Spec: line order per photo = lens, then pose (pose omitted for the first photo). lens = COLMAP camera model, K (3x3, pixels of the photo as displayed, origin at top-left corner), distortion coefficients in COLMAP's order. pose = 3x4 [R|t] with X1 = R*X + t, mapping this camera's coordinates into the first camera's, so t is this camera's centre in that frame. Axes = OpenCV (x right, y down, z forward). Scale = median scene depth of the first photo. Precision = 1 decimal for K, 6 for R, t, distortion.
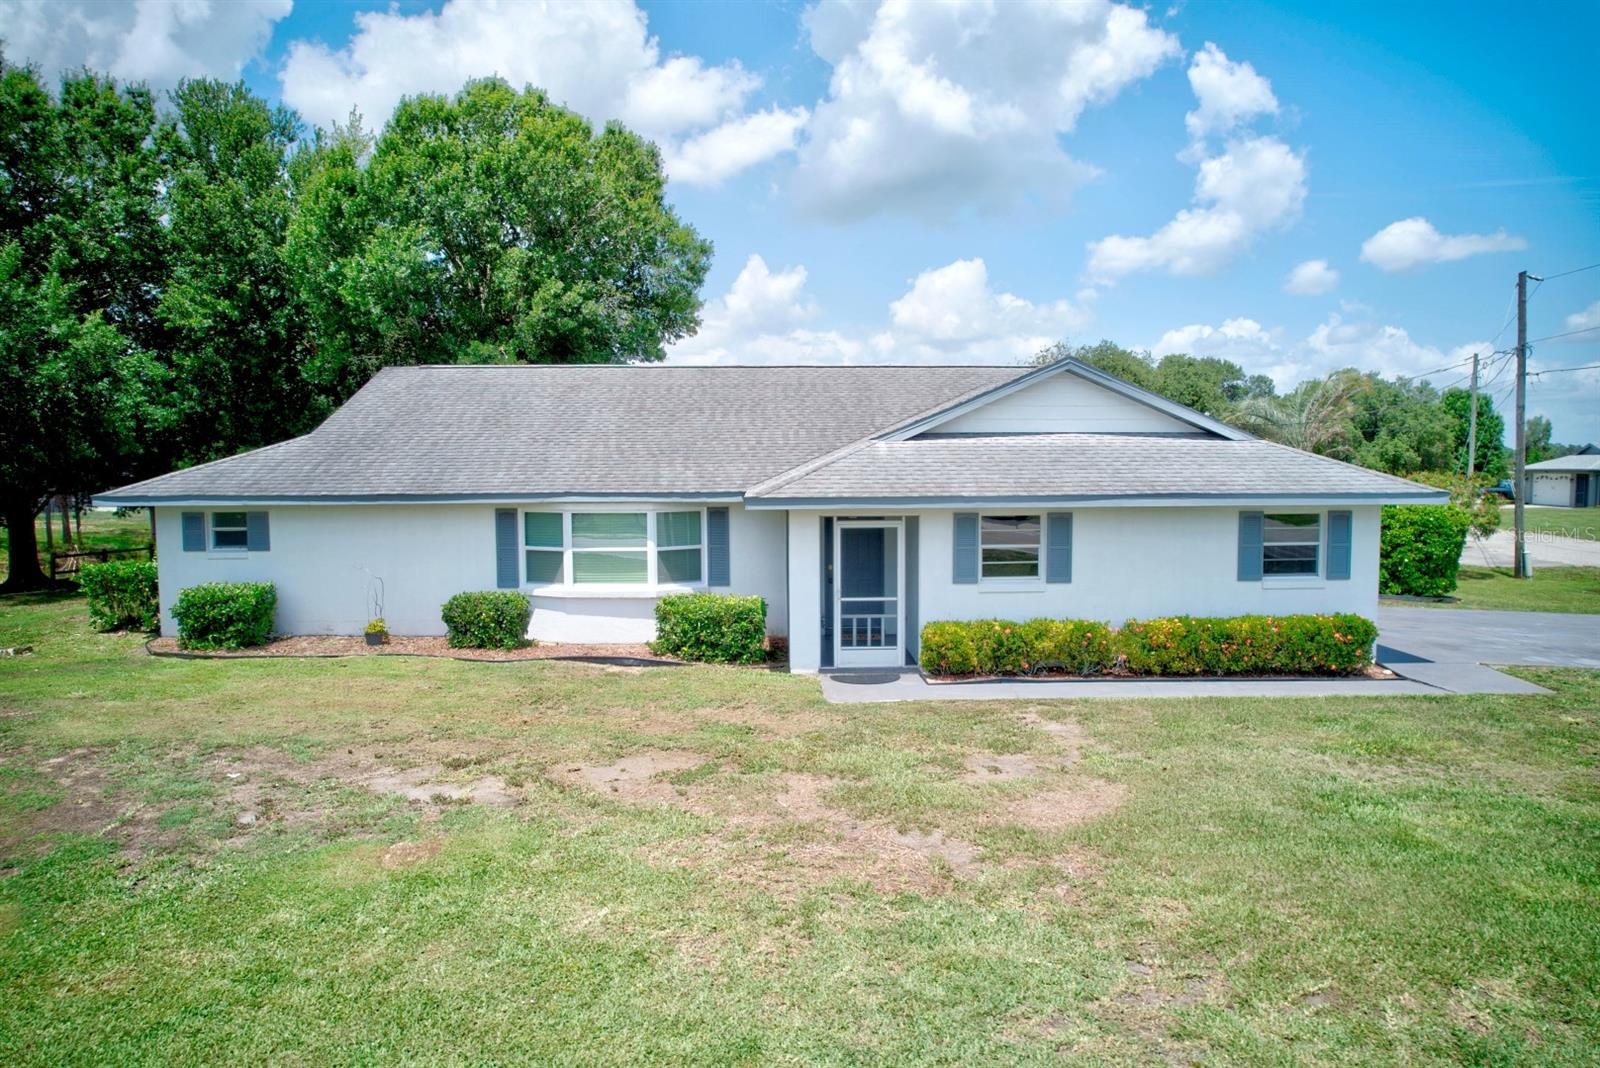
lens RADIAL K [[1021.0, 0, 811.7], [0, 1021.0, 537.1], [0, 0, 1]] dist [-0.077583, 0.066599]
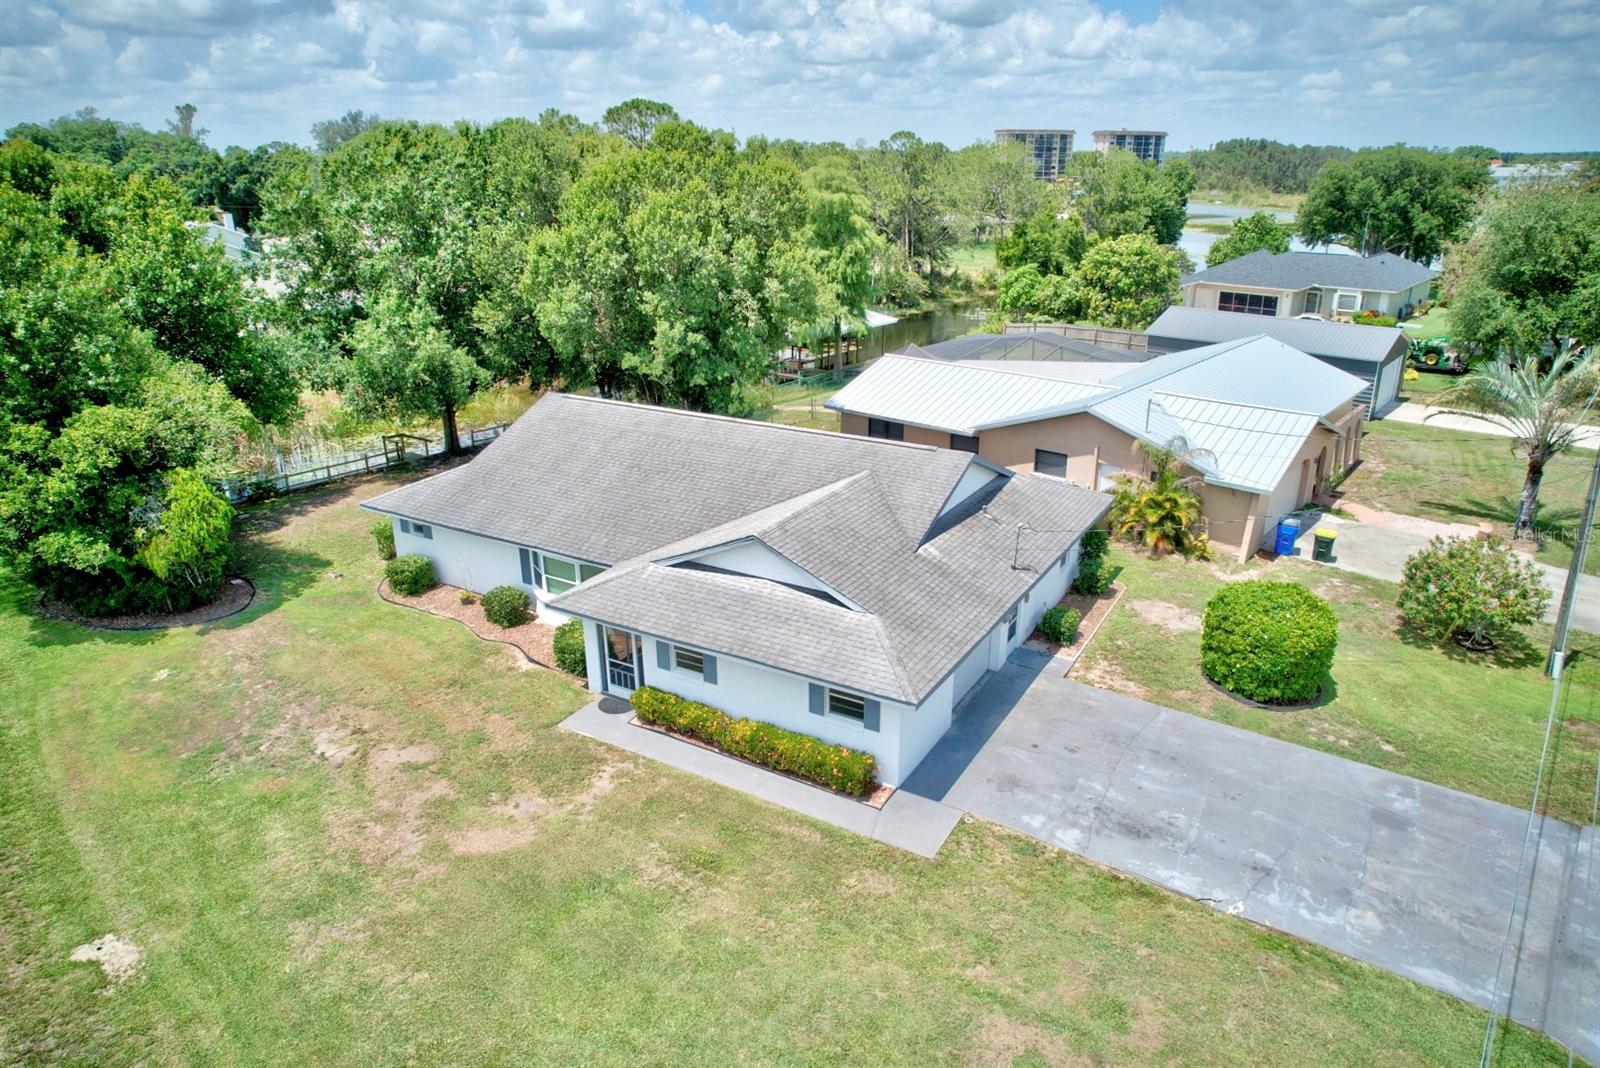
lens RADIAL K [[1021.0, 0, 811.7], [0, 1021.0, 537.1], [0, 0, 1]] dist [-0.077583, 0.066599]
pose [[0.844210, 0.191199, -0.500752, 1.075403], [-0.038233, 0.953317, 0.299542, -0.626796], [0.534648, -0.233731, 0.812109, -0.163949]]
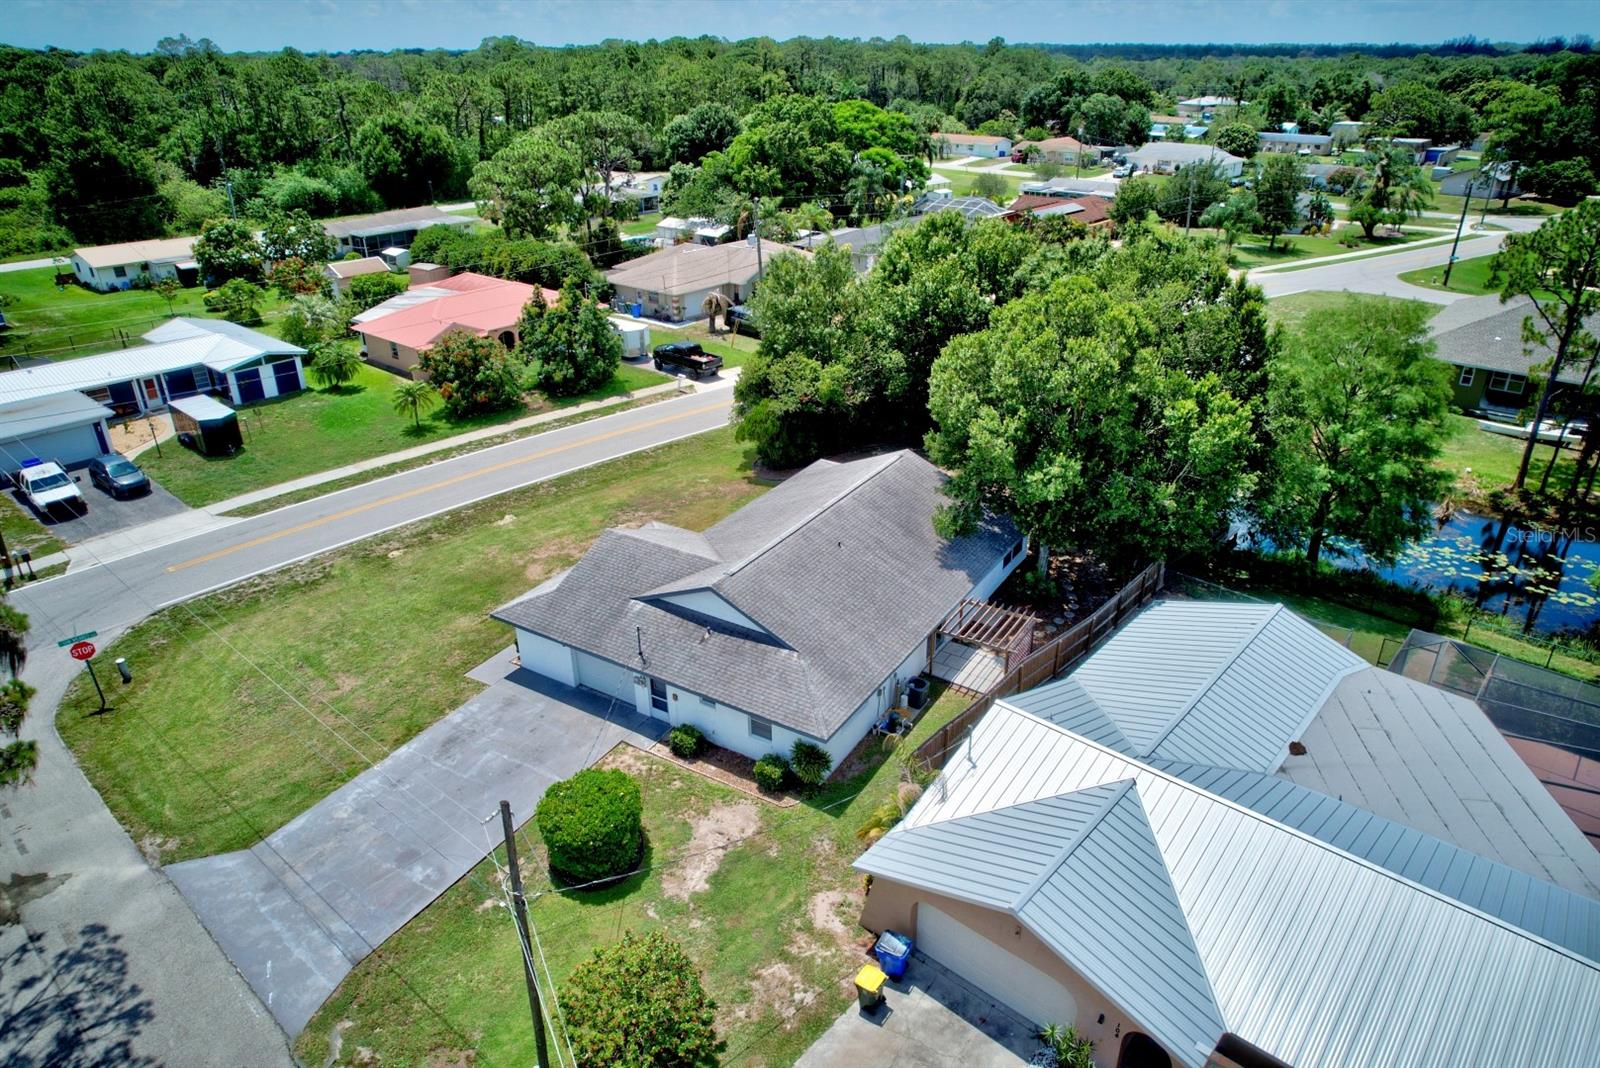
lens RADIAL K [[1021.0, 0, 811.7], [0, 1021.0, 537.1], [0, 0, 1]] dist [-0.077583, 0.066599]
pose [[-0.551649, 0.372694, -0.746179, 1.955763], [-0.052187, 0.877441, 0.476837, -1.460065], [0.832442, 0.301987, -0.464590, 2.701248]]
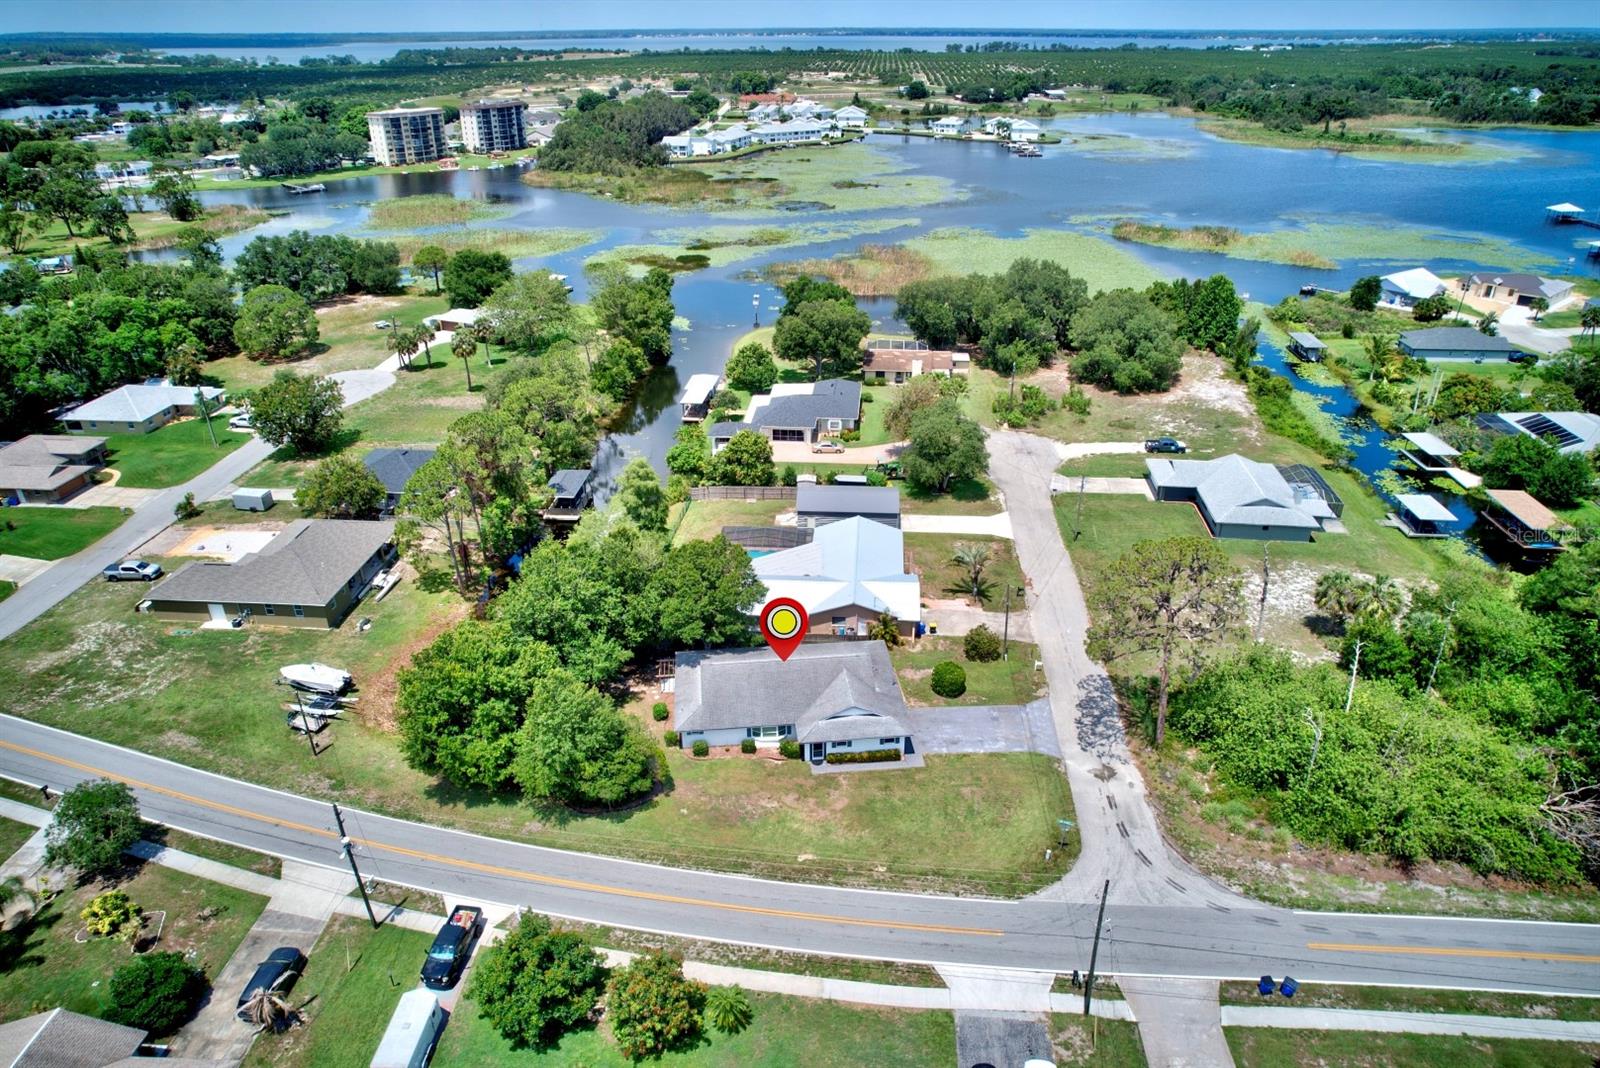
lens RADIAL K [[1021.0, 0, 811.7], [0, 1021.0, 537.1], [0, 0, 1]] dist [-0.077583, 0.066599]
pose [[0.997665, -0.025639, 0.063299, -0.307966], [-0.000989, 0.921336, 0.388765, -3.224140], [-0.068287, -0.387920, 0.919160, -3.782988]]
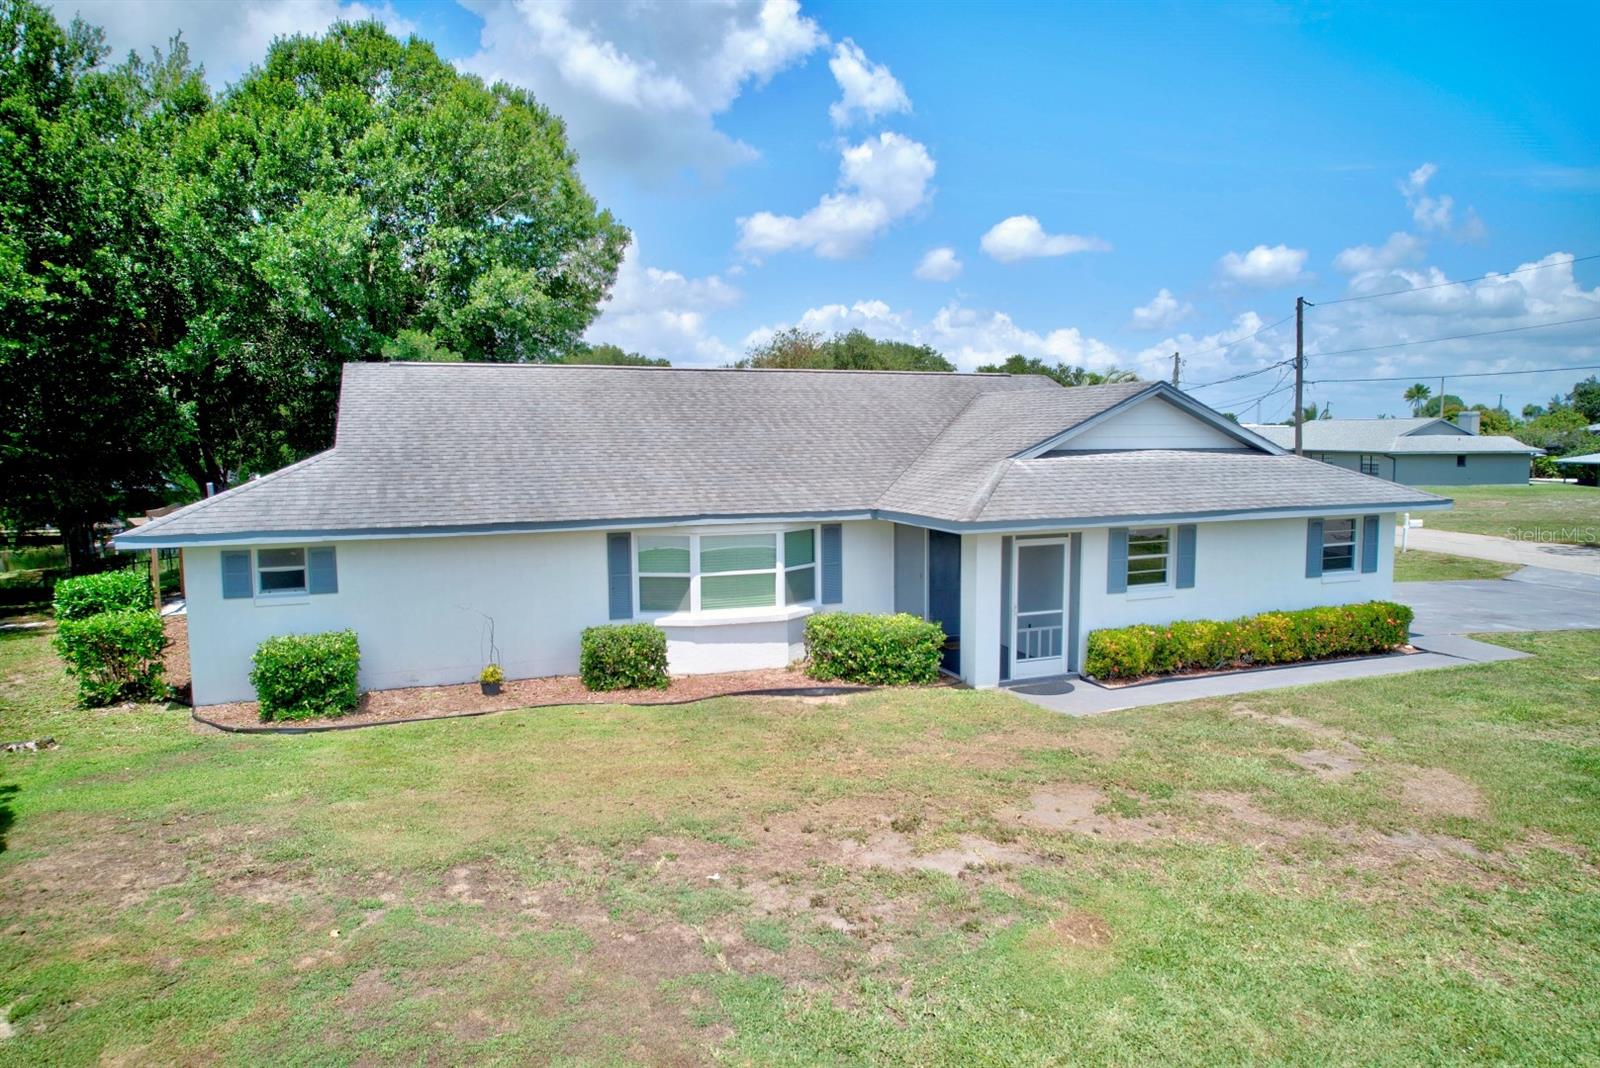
lens RADIAL K [[1021.0, 0, 811.7], [0, 1021.0, 537.1], [0, 0, 1]] dist [-0.077583, 0.066599]
pose [[0.942404, -0.034277, 0.332715, -0.478957], [0.025587, 0.999208, 0.030466, -0.051551], [-0.333496, -0.020198, 0.942535, 0.086154]]
